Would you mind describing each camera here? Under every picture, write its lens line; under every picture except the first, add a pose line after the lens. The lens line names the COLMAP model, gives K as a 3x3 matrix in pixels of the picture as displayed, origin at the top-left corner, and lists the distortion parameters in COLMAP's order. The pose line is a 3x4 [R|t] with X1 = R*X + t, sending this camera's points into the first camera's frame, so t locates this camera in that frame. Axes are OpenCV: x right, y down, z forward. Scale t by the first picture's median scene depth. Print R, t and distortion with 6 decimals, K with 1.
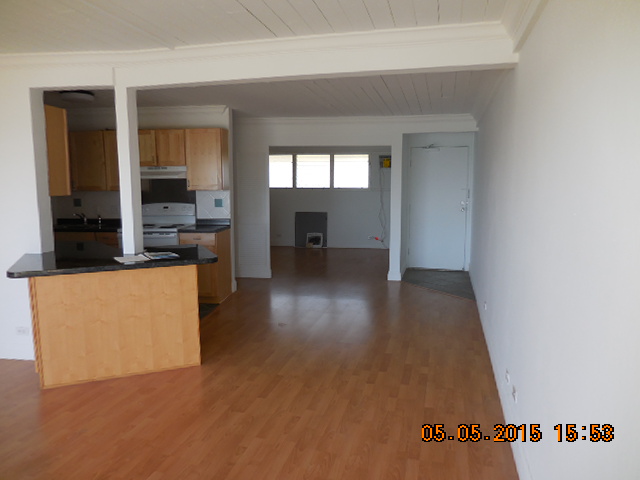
lens RADIAL K [[474.3, 0, 320.0], [0, 474.3, 240.0], [0, 0, 1]] dist [-0.022867, 0.002772]
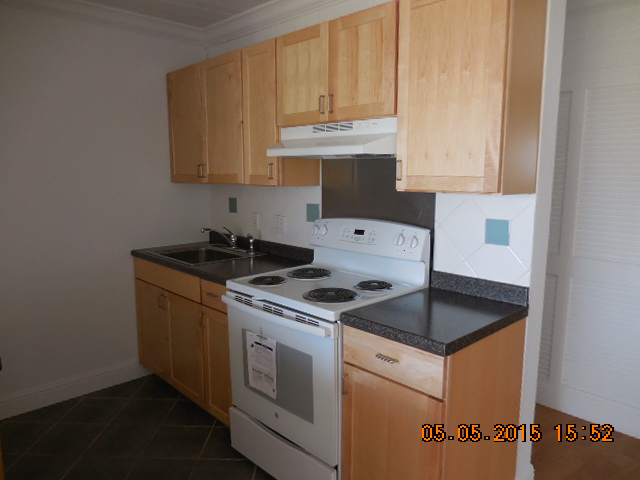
lens RADIAL K [[474.3, 0, 320.0], [0, 474.3, 240.0], [0, 0, 1]] dist [-0.022867, 0.002772]
pose [[0.766921, 0.101372, -0.633685, -0.107748], [-0.087094, 0.994750, 0.053727, -0.084389], [0.635805, 0.013986, 0.771723, 0.713527]]
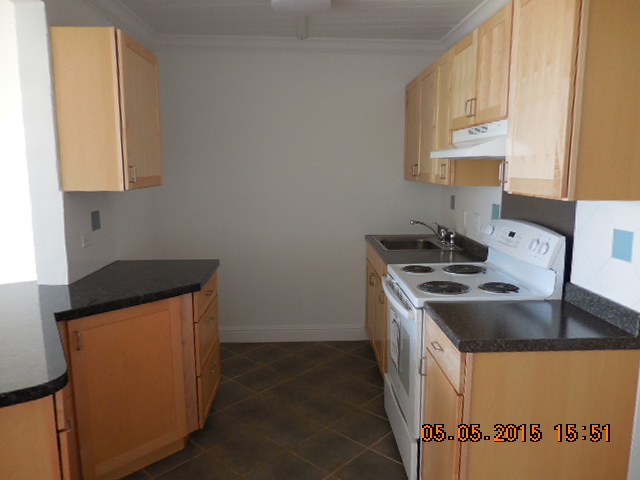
lens RADIAL K [[474.3, 0, 320.0], [0, 474.3, 240.0], [0, 0, 1]] dist [-0.022867, 0.002772]
pose [[0.145238, 0.157652, -0.976756, 0.027176], [-0.121844, 0.982559, 0.140471, -0.103830], [0.981866, 0.098610, 0.161914, 0.827579]]
